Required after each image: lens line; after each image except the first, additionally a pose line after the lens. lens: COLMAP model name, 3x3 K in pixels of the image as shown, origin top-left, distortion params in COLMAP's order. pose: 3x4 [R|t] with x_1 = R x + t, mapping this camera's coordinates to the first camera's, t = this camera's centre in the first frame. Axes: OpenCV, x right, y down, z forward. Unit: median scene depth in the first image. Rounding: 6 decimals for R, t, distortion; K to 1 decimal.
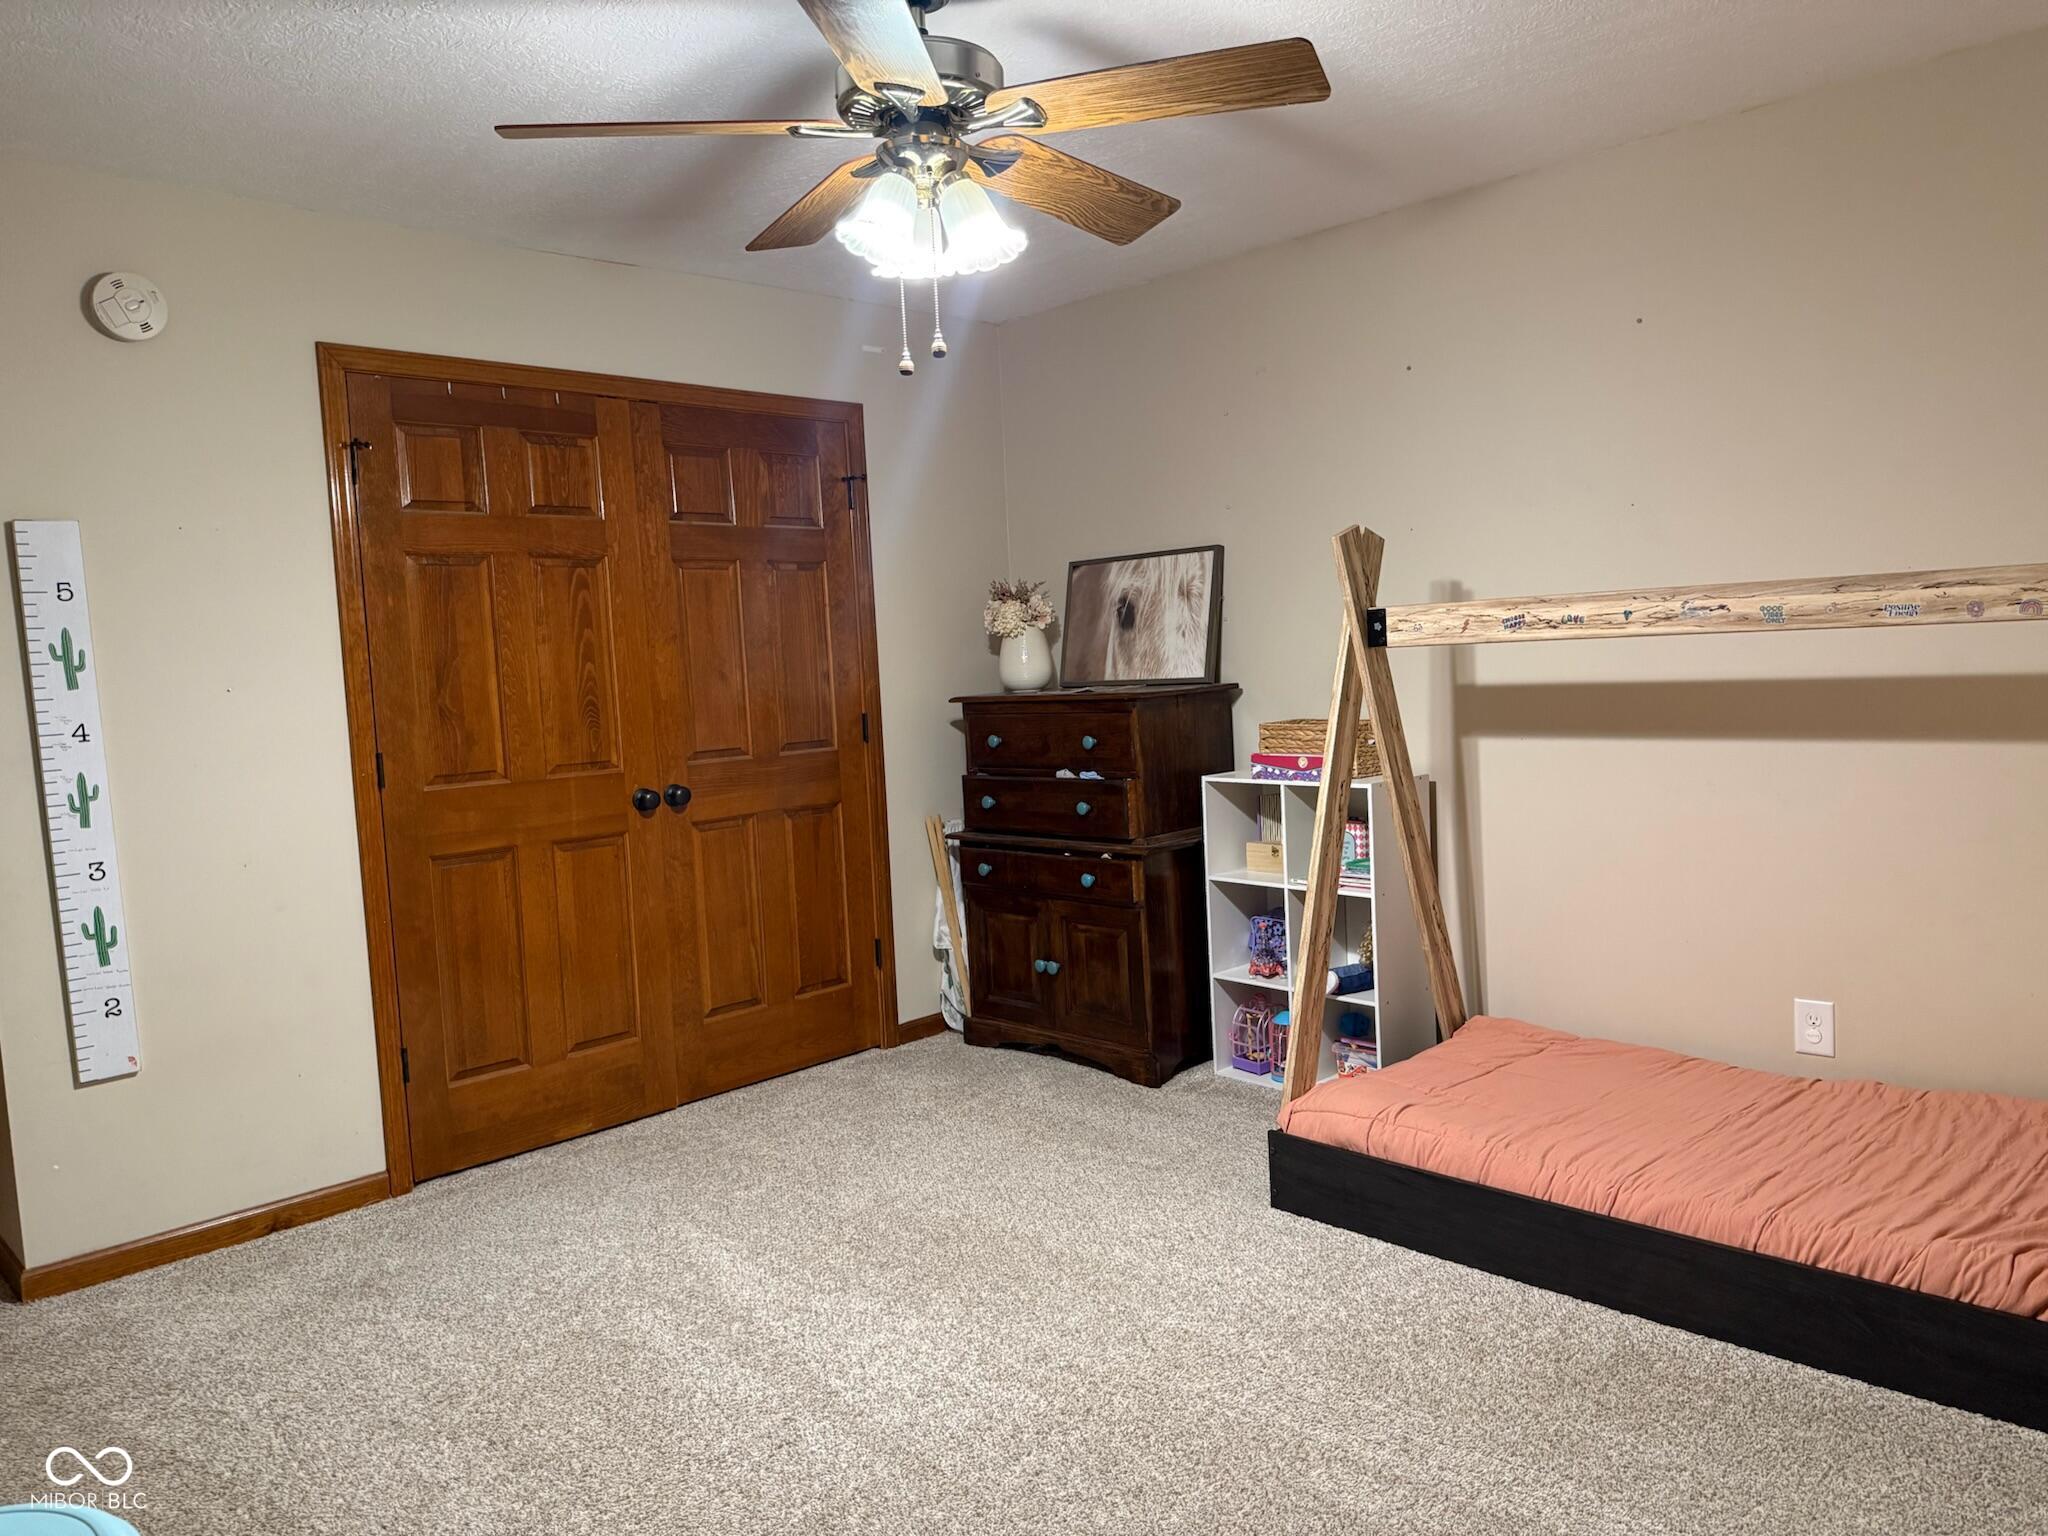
lens RADIAL K [[1434.2, 0, 1024.8], [0, 1434.2, 764.9], [0, 0, 1]] dist [-0.009639, -0.025751]
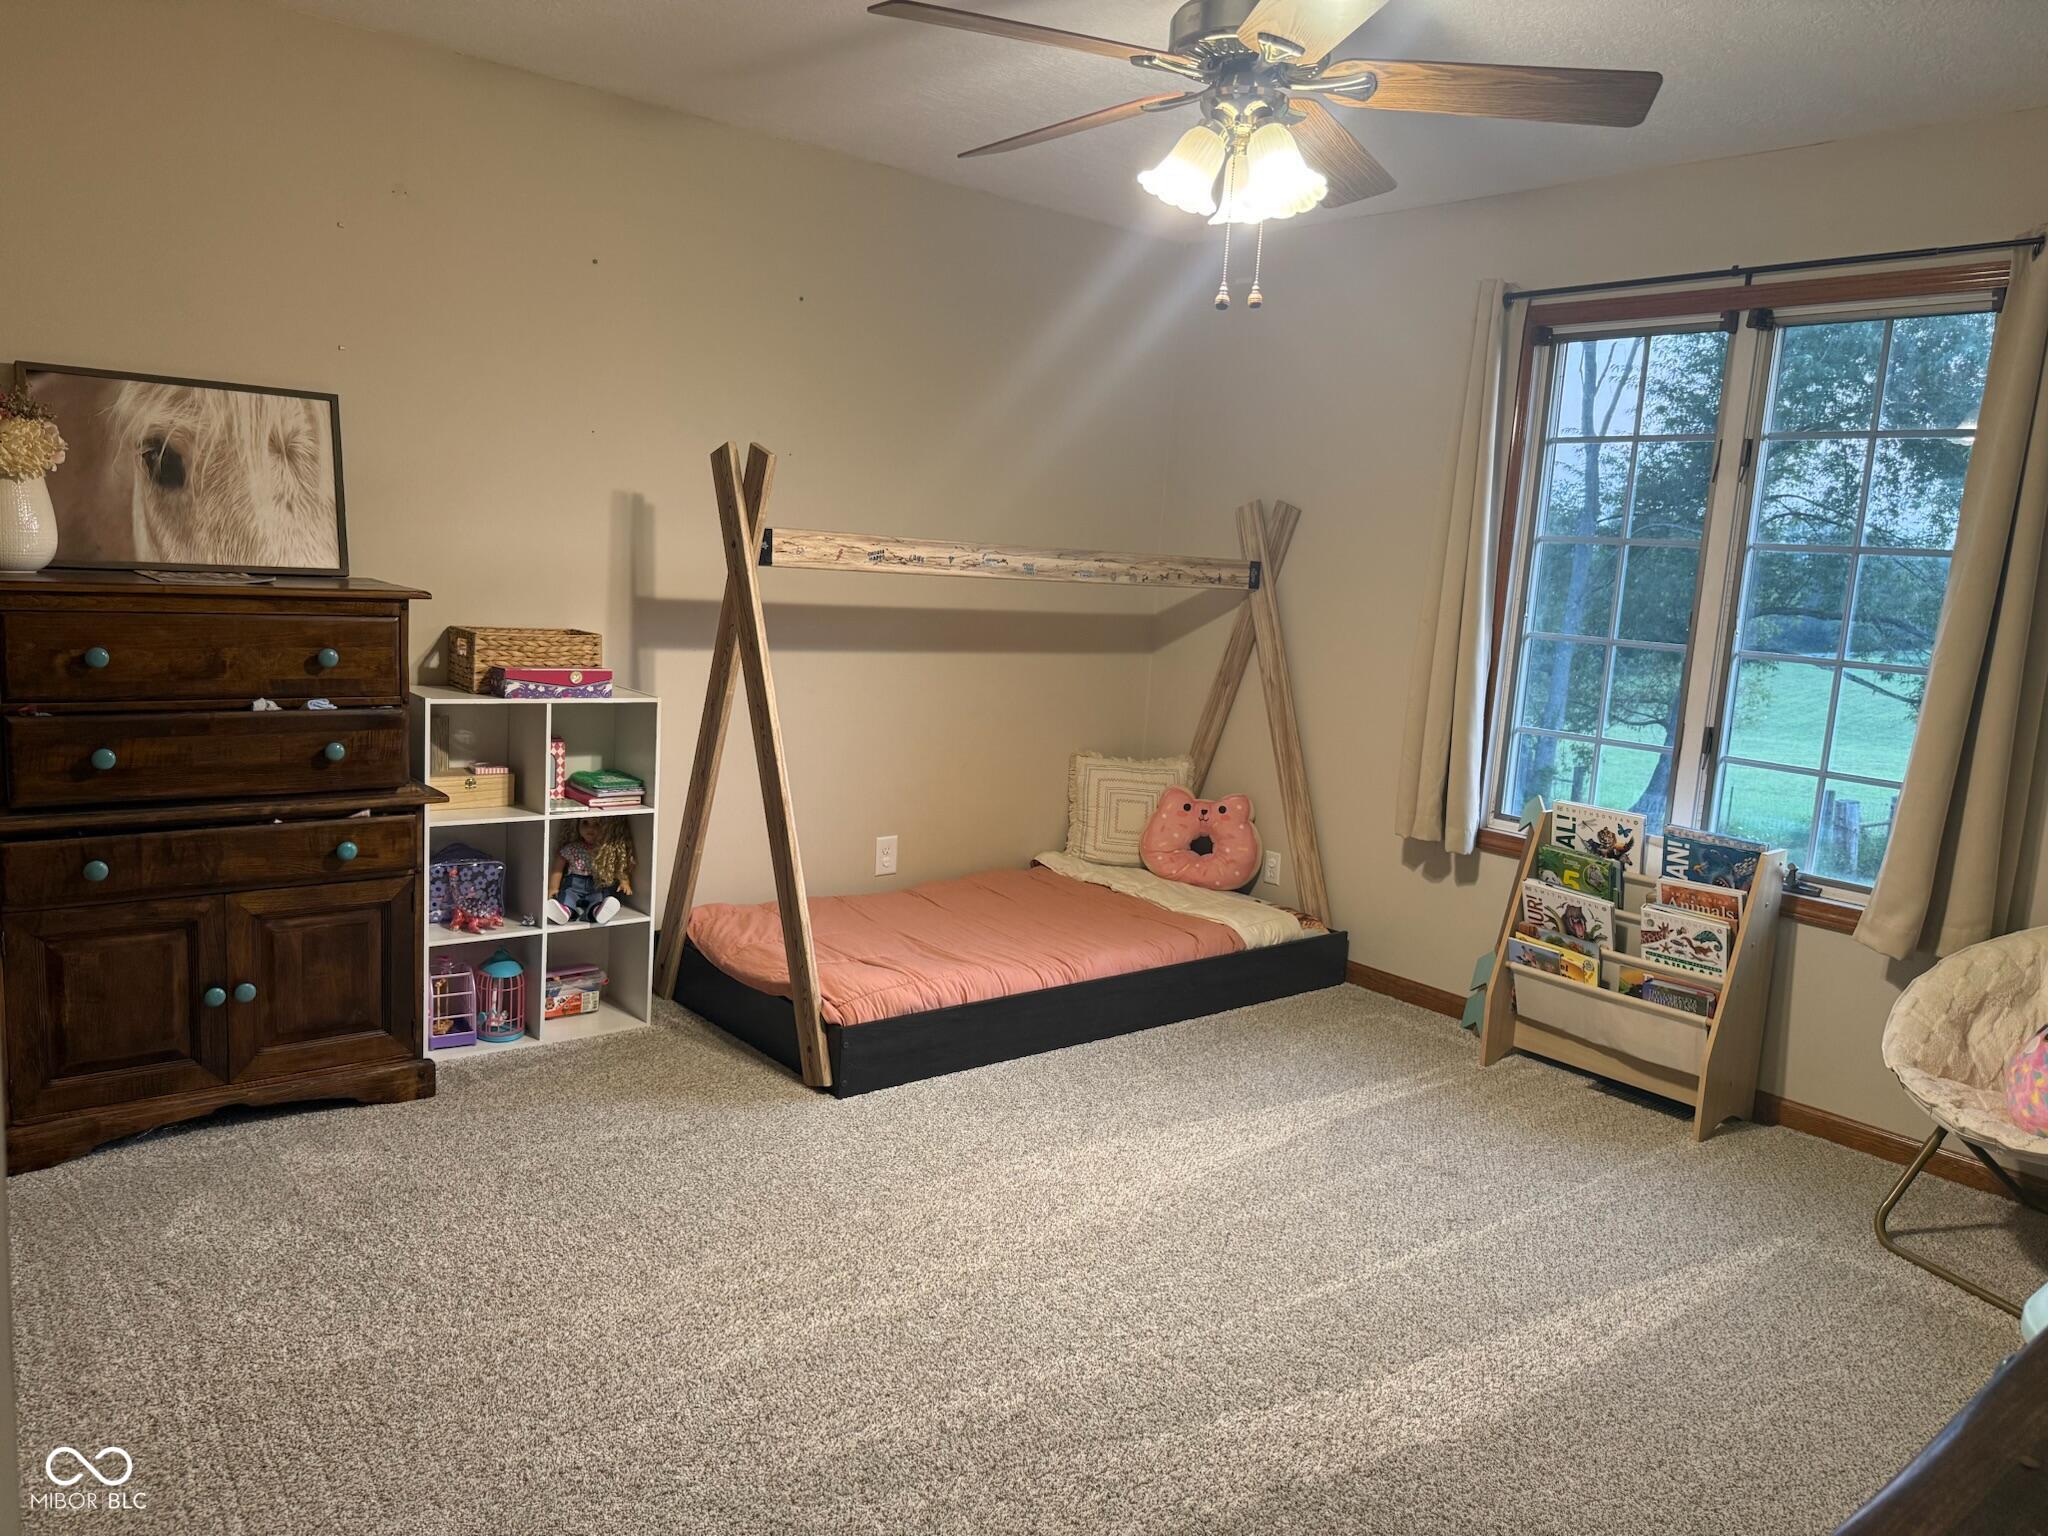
lens RADIAL K [[1434.2, 0, 1026.4], [0, 1434.2, 775.4], [0, 0, 1]] dist [-0.009639, -0.025751]
pose [[0.037845, -0.099679, 0.994300, -0.644944], [0.004787, 0.995019, 0.099568, -0.026644], [-0.999272, 0.000991, 0.038133, 0.621455]]
